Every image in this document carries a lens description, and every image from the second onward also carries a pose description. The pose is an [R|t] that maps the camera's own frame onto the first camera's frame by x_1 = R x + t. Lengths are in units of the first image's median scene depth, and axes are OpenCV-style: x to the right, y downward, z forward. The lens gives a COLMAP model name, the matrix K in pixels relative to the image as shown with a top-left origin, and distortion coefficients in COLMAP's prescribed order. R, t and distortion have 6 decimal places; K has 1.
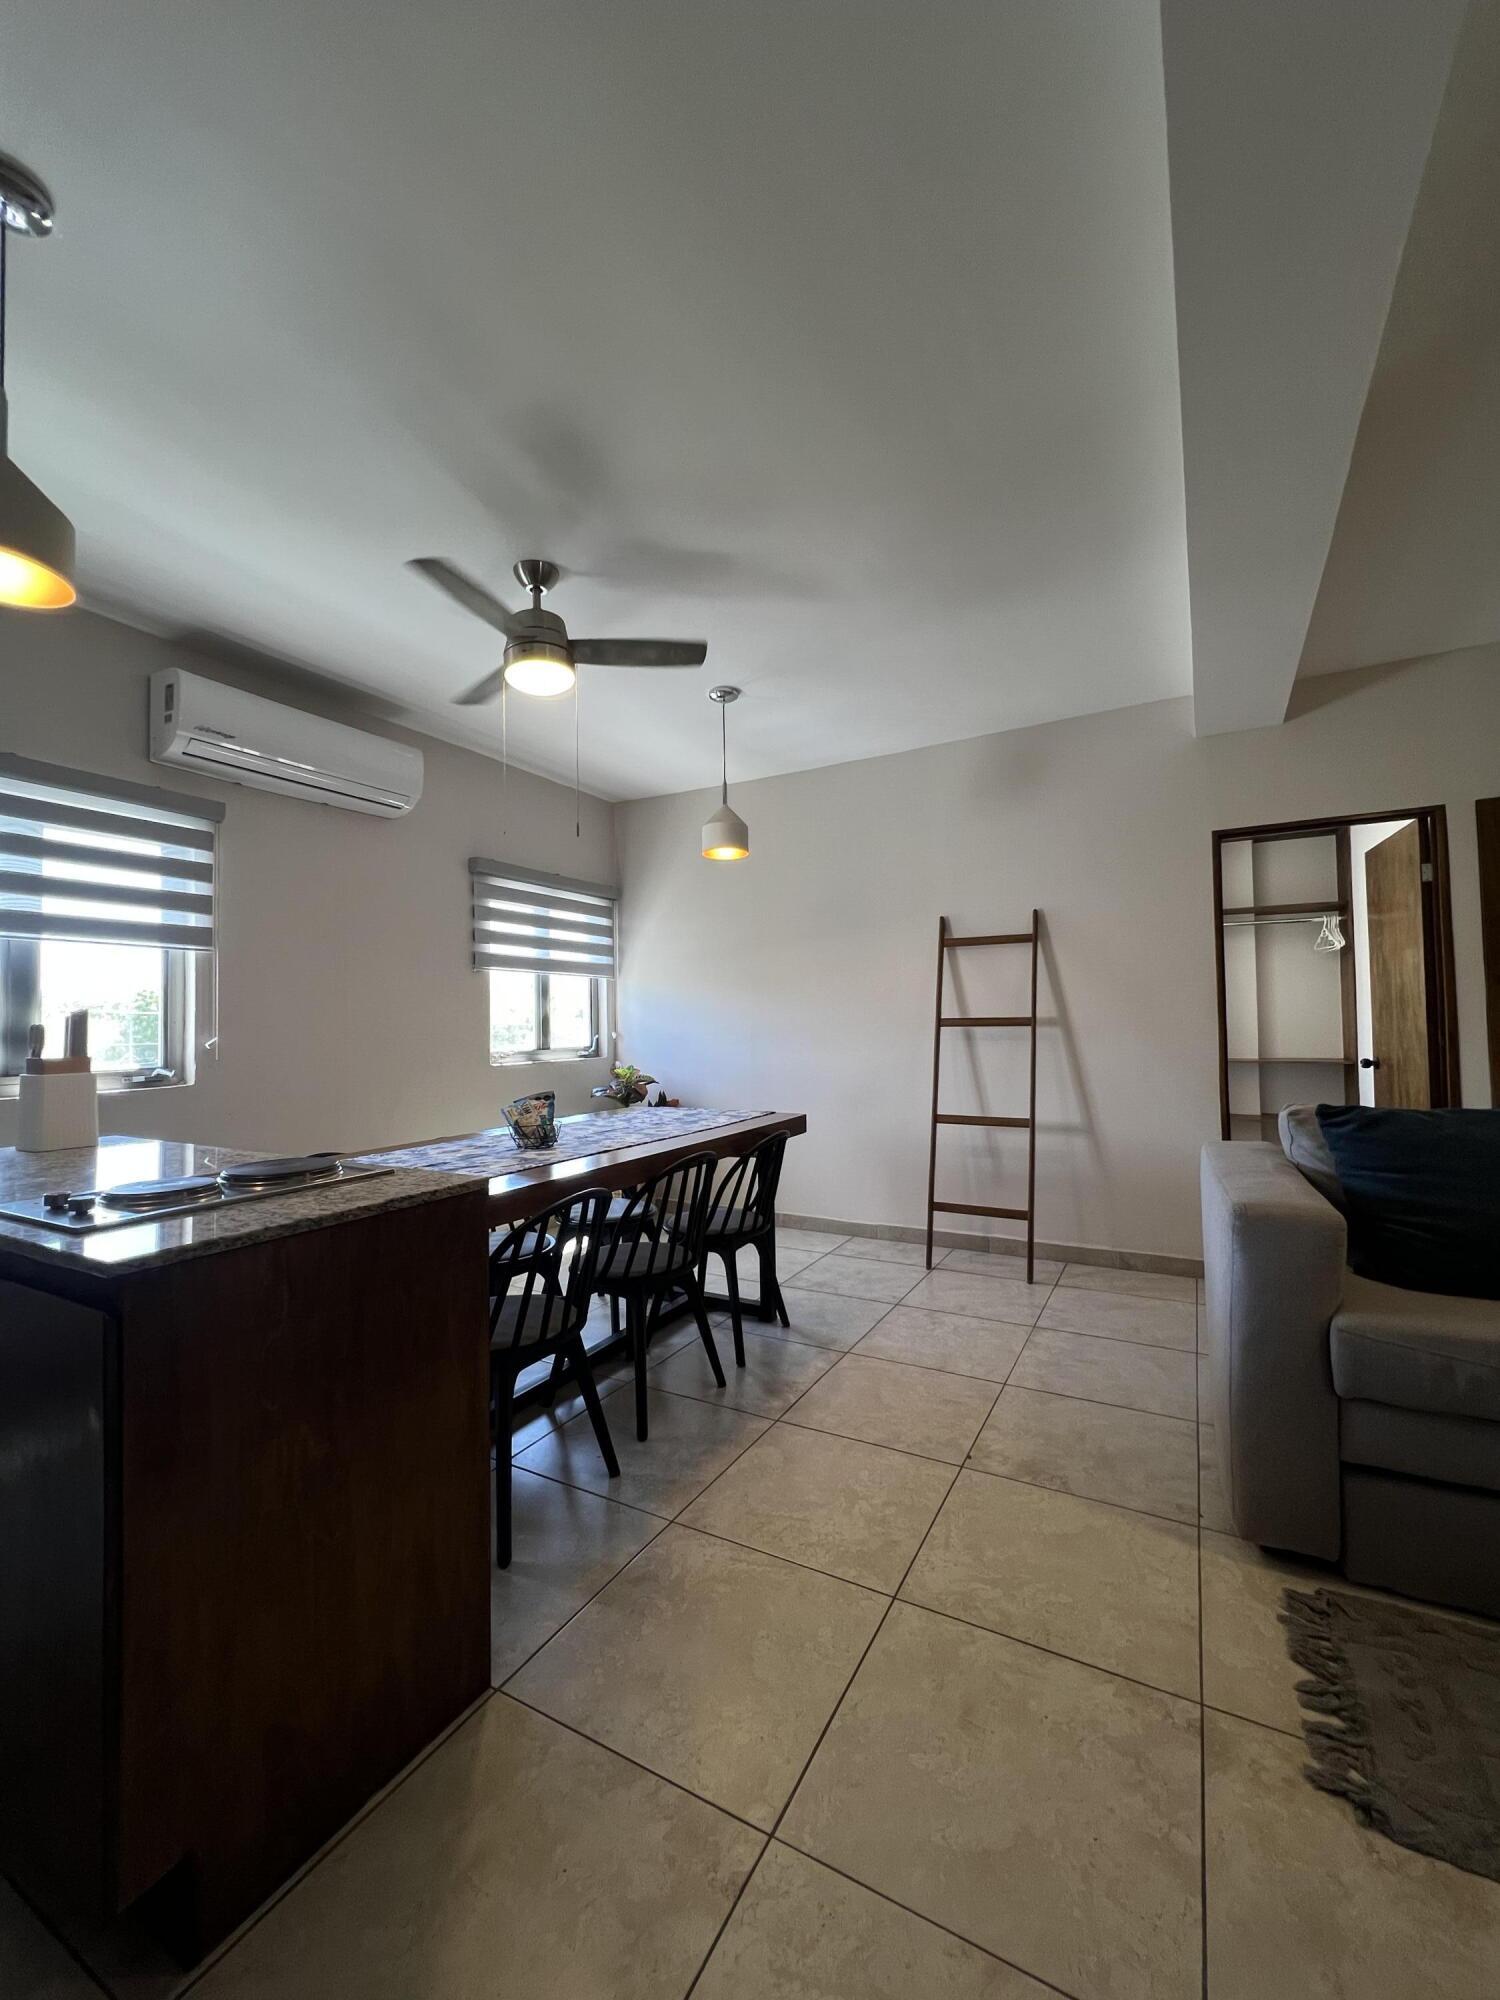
lens RADIAL K [[802.1, 0, 753.6], [0, 802.1, 998.6], [0, 0, 1]] dist [-0.001184, 0.000335]
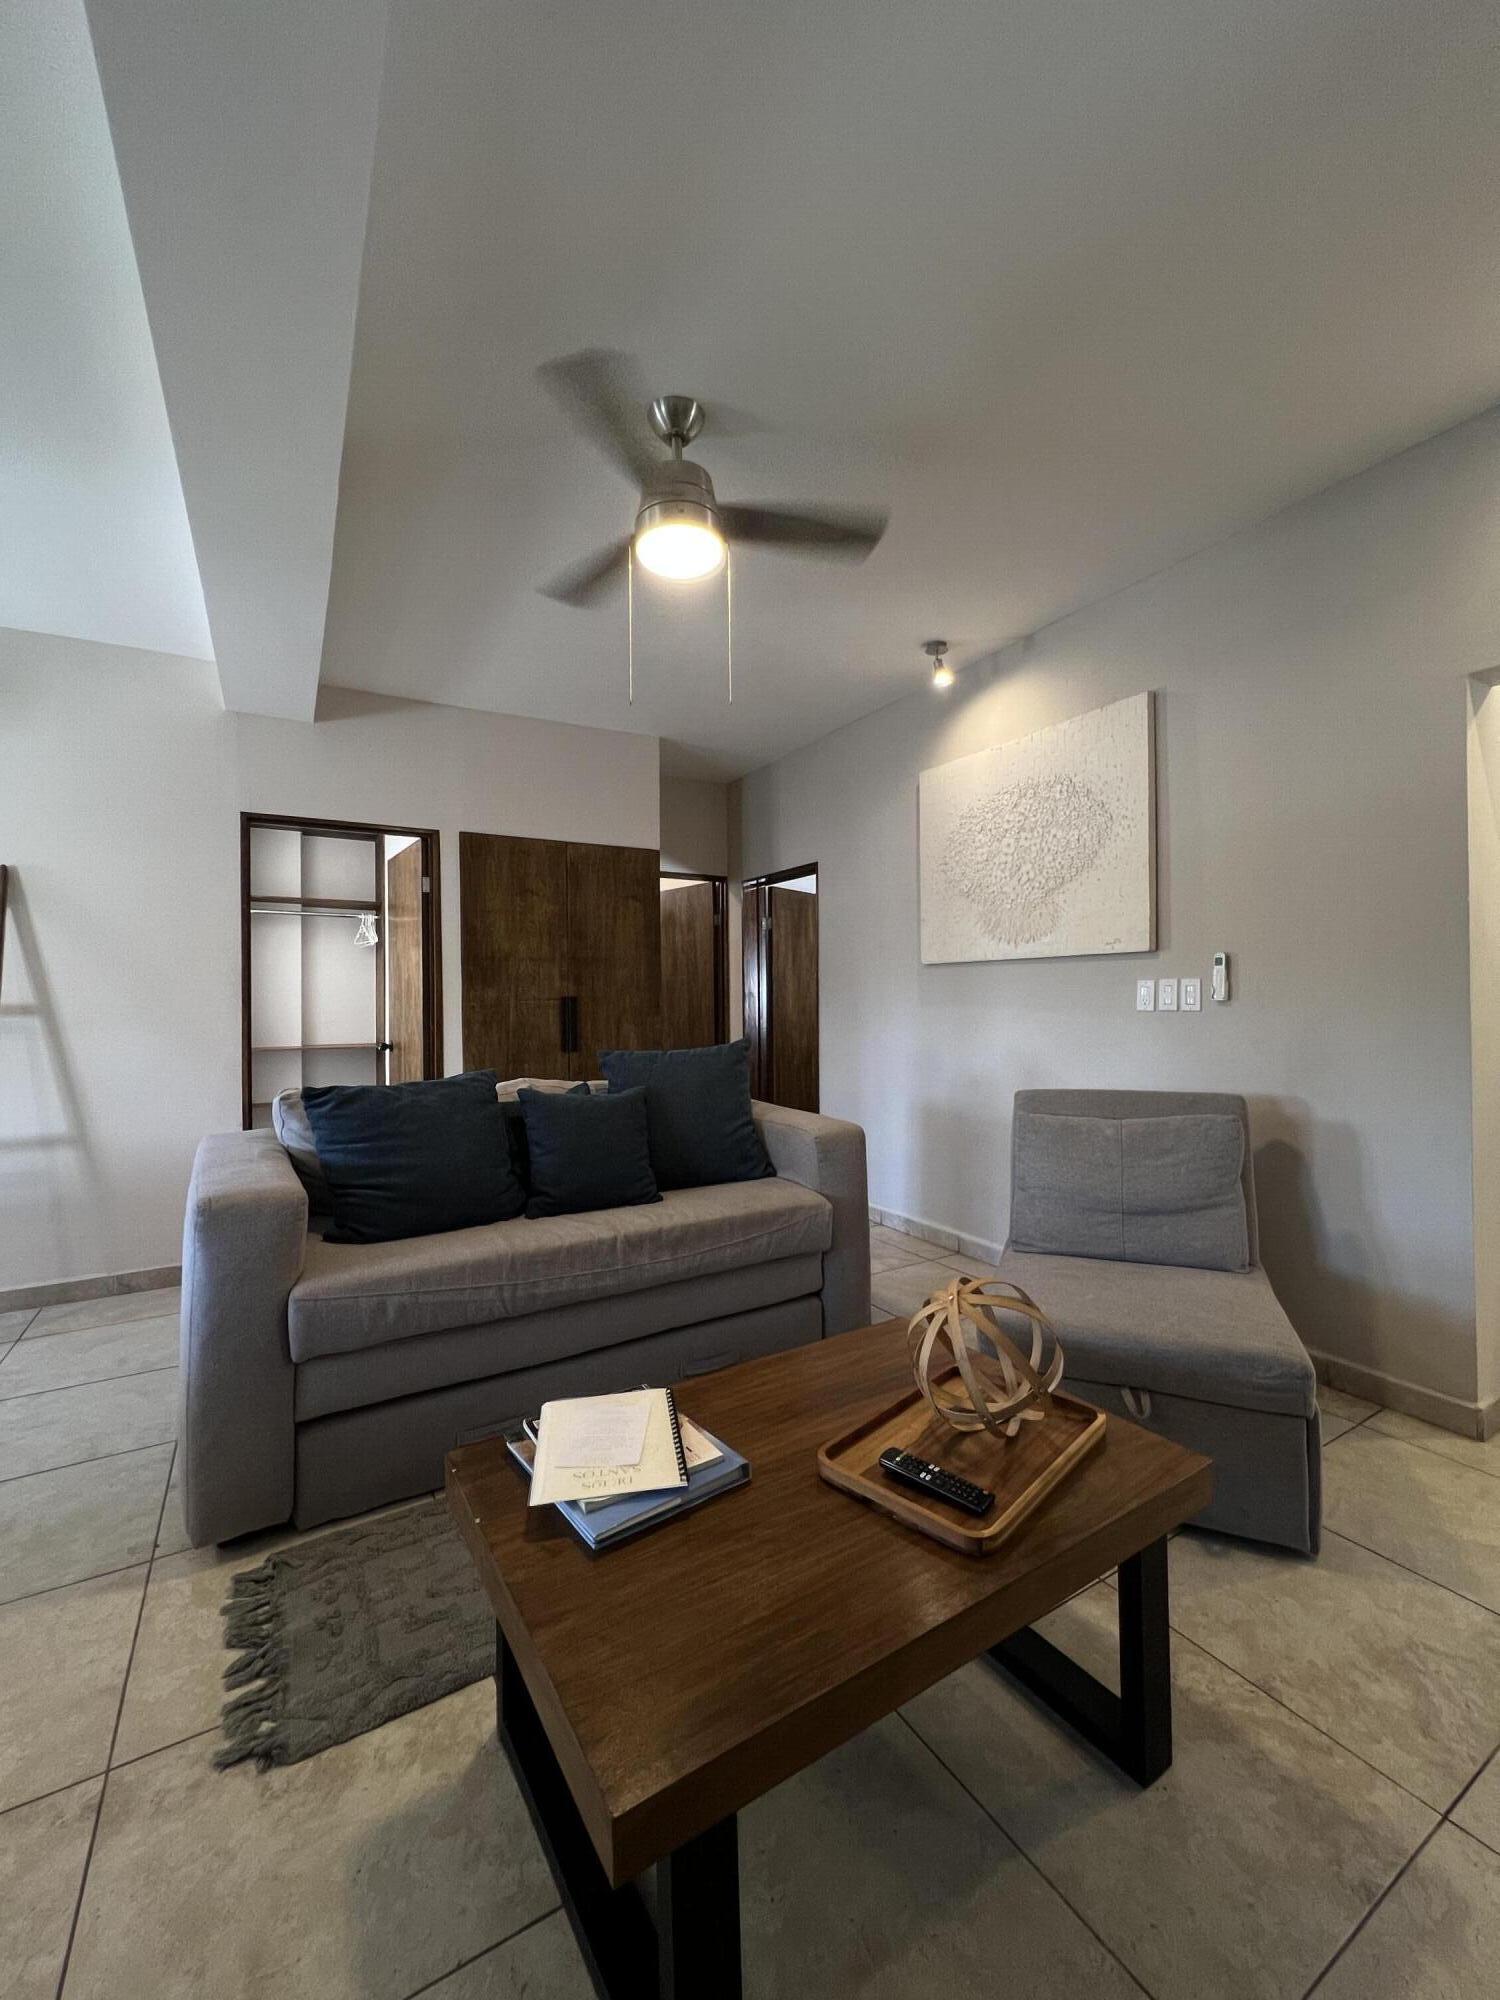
lens RADIAL K [[802.7, 0, 747.8], [0, 802.7, 1002.0], [0, 0, 1]] dist [-0.000151, 0.000262]
pose [[0.503835, 0.009316, 0.863750, 0.075793], [-0.025111, 0.999677, 0.003866, 0.000584], [-0.863435, -0.023637, 0.503906, -0.026651]]
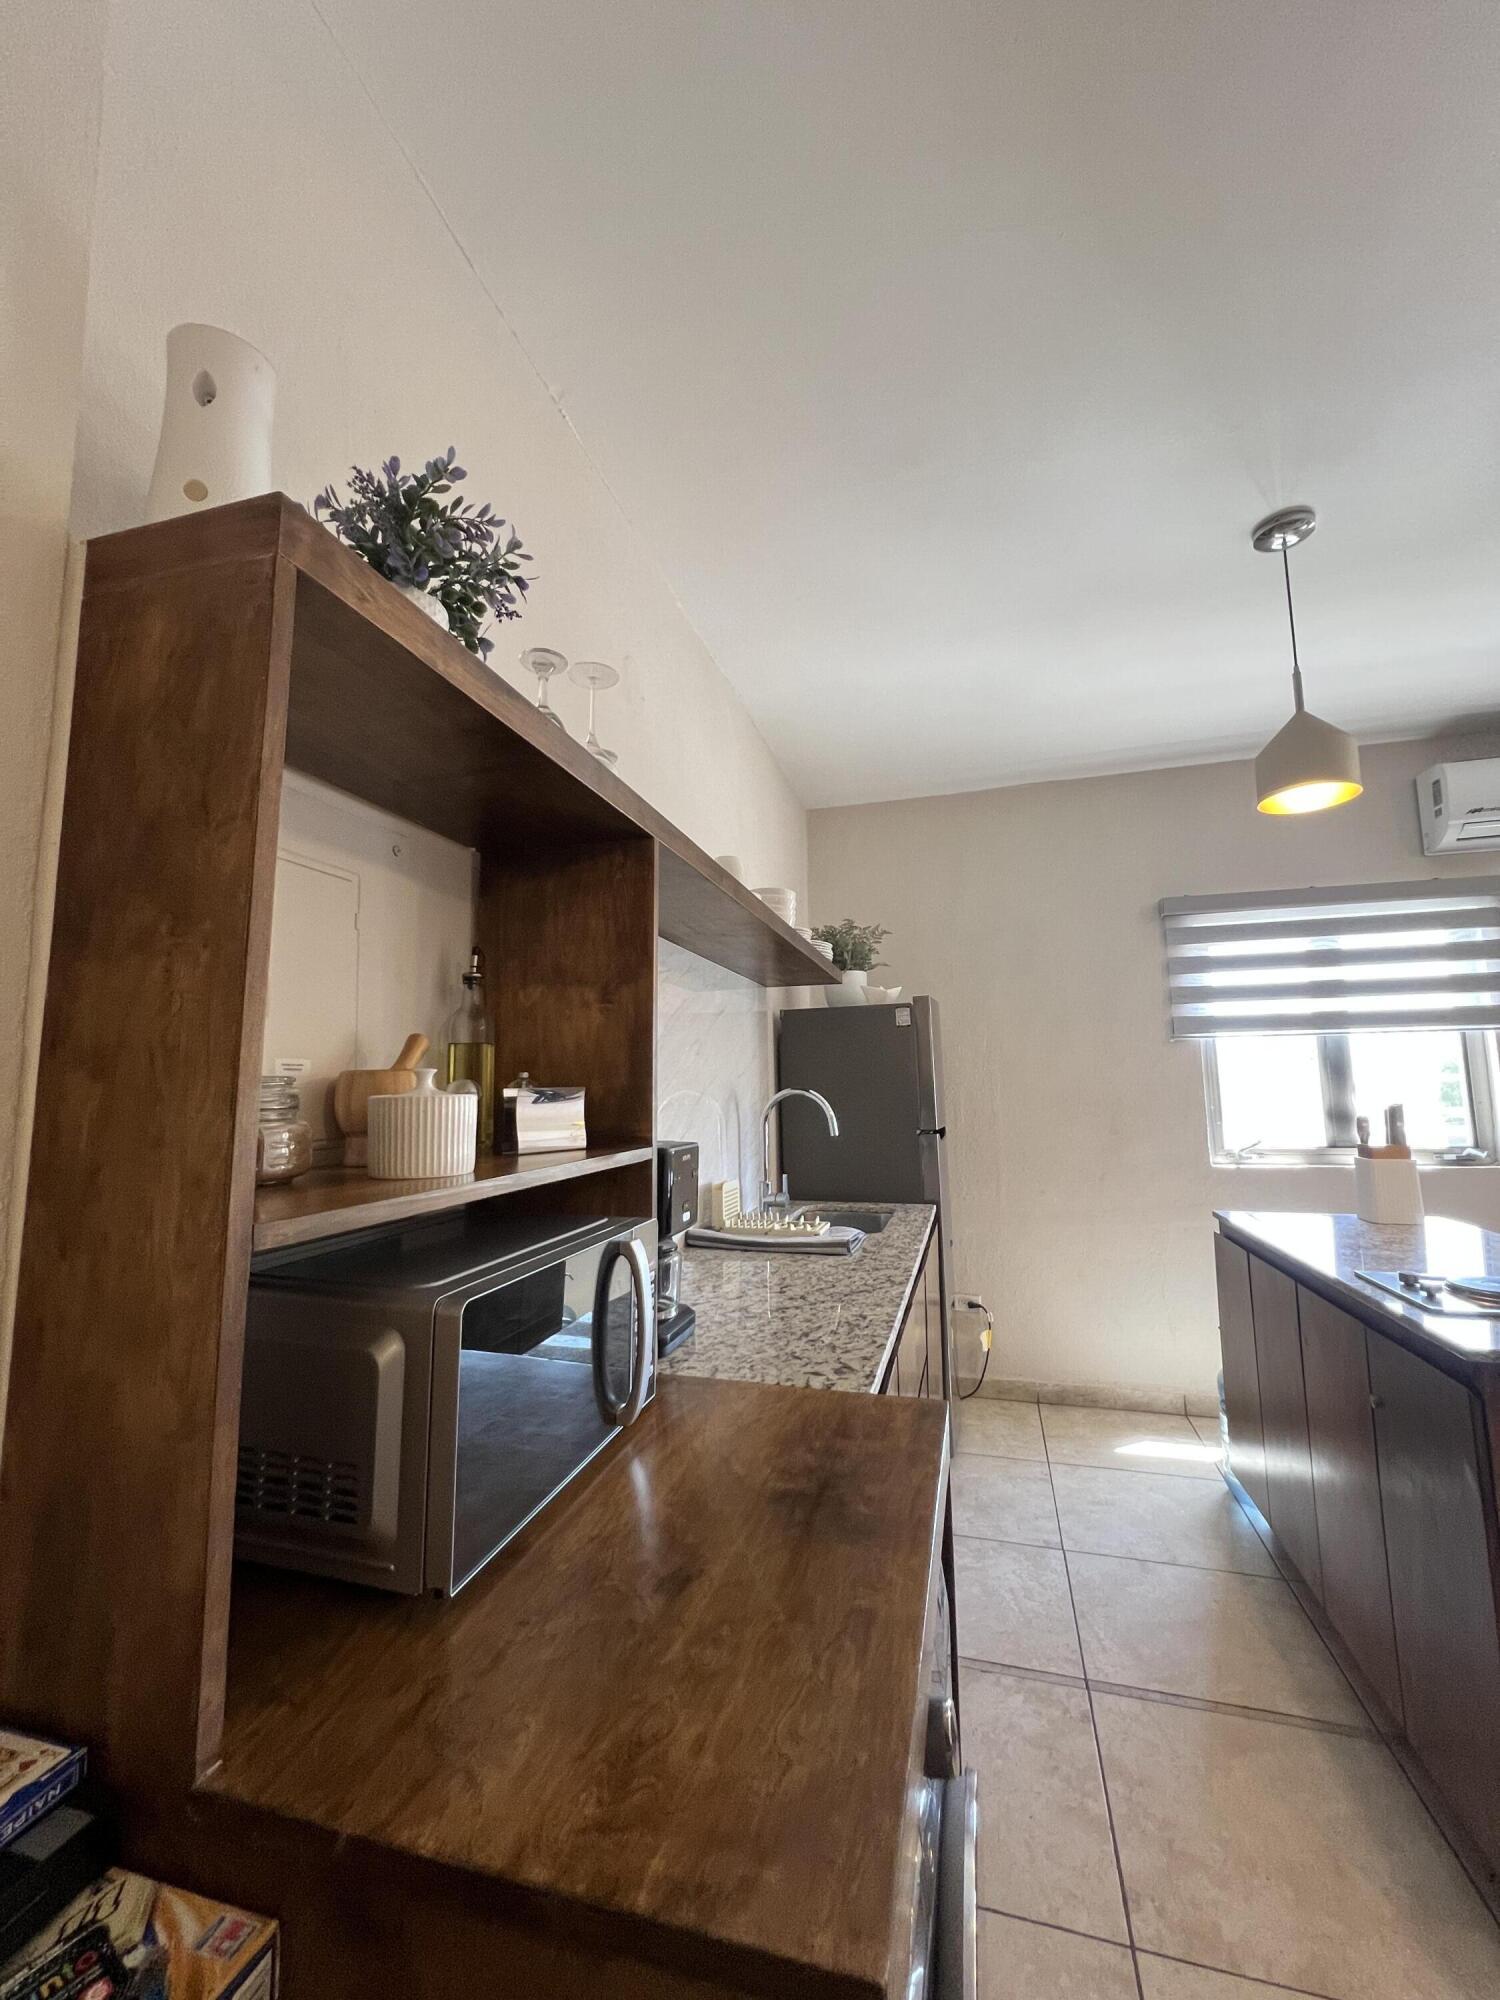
lens RADIAL K [[802.7, 0, 747.8], [0, 802.7, 1002.0], [0, 0, 1]] dist [-0.000151, 0.000262]
pose [[0.214045, -0.096334, -0.972062, 0.086977], [0.043201, 0.995085, -0.089103, -0.056394], [0.975868, -0.022922, 0.217155, -0.136617]]
